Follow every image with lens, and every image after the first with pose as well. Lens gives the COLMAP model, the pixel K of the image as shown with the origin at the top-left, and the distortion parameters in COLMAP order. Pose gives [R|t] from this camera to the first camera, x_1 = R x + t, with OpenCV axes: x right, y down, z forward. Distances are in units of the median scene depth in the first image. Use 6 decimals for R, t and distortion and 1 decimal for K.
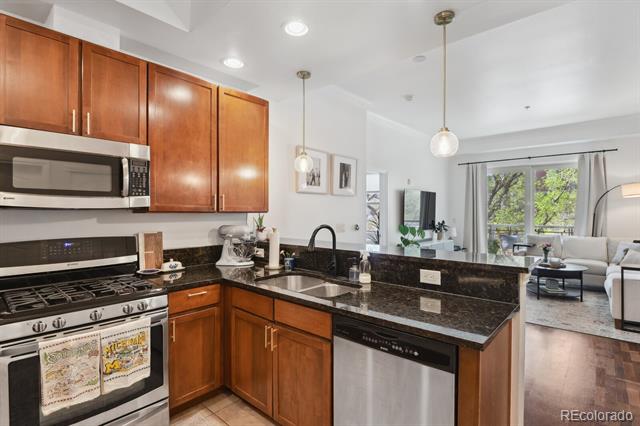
lens RADIAL K [[312.3, 0, 323.8], [0, 312.3, 214.5], [0, 0, 1]] dist [-0.006162, -0.004053]
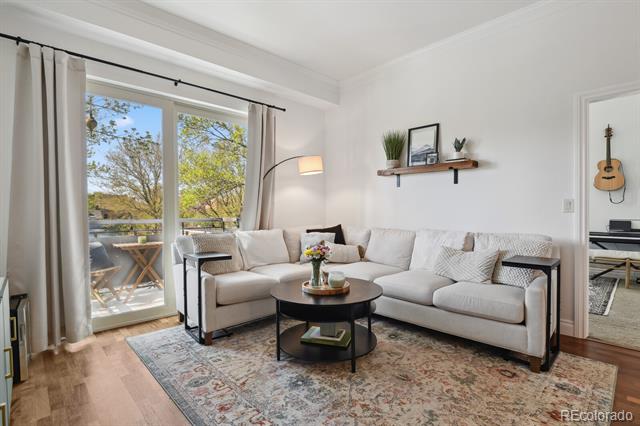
lens RADIAL K [[312.3, 0, 319.5], [0, 312.3, 213.4], [0, 0, 1]] dist [-0.006162, -0.004053]
pose [[0.080828, -0.012299, 0.996652, 0.297190], [0.015732, 0.999815, 0.011063, 0.046968], [-0.996604, 0.014786, 0.081006, 1.250854]]
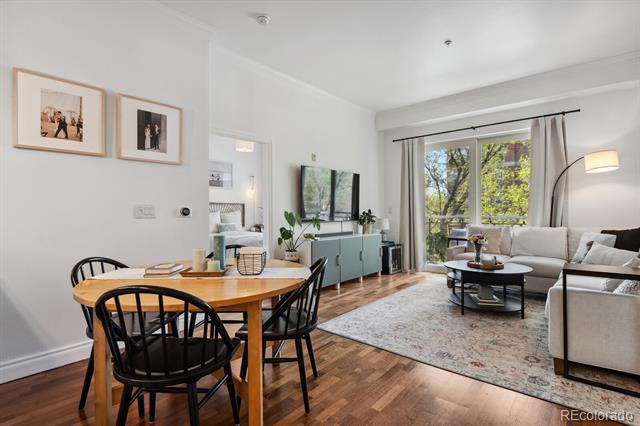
lens RADIAL K [[312.3, 0, 322.1], [0, 312.3, 212.6], [0, 0, 1]] dist [-0.006162, -0.004053]
pose [[0.999803, -0.006805, 0.018631, 0.449634], [0.006926, 0.999955, -0.006451, 0.057080], [-0.018586, 0.006579, 0.999806, 0.380803]]
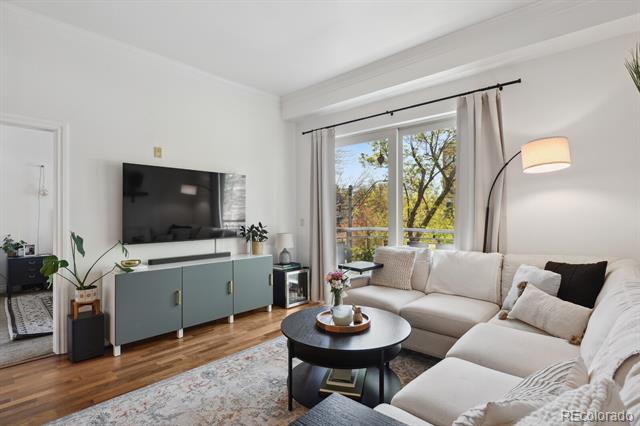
lens RADIAL K [[312.3, 0, 320.9], [0, 312.3, 212.3], [0, 0, 1]] dist [-0.006162, -0.004053]
pose [[0.999990, -0.004412, 0.000410, 0.905782], [0.004417, 0.999895, -0.013834, 0.016748], [-0.000349, 0.013836, 0.999904, 0.719769]]
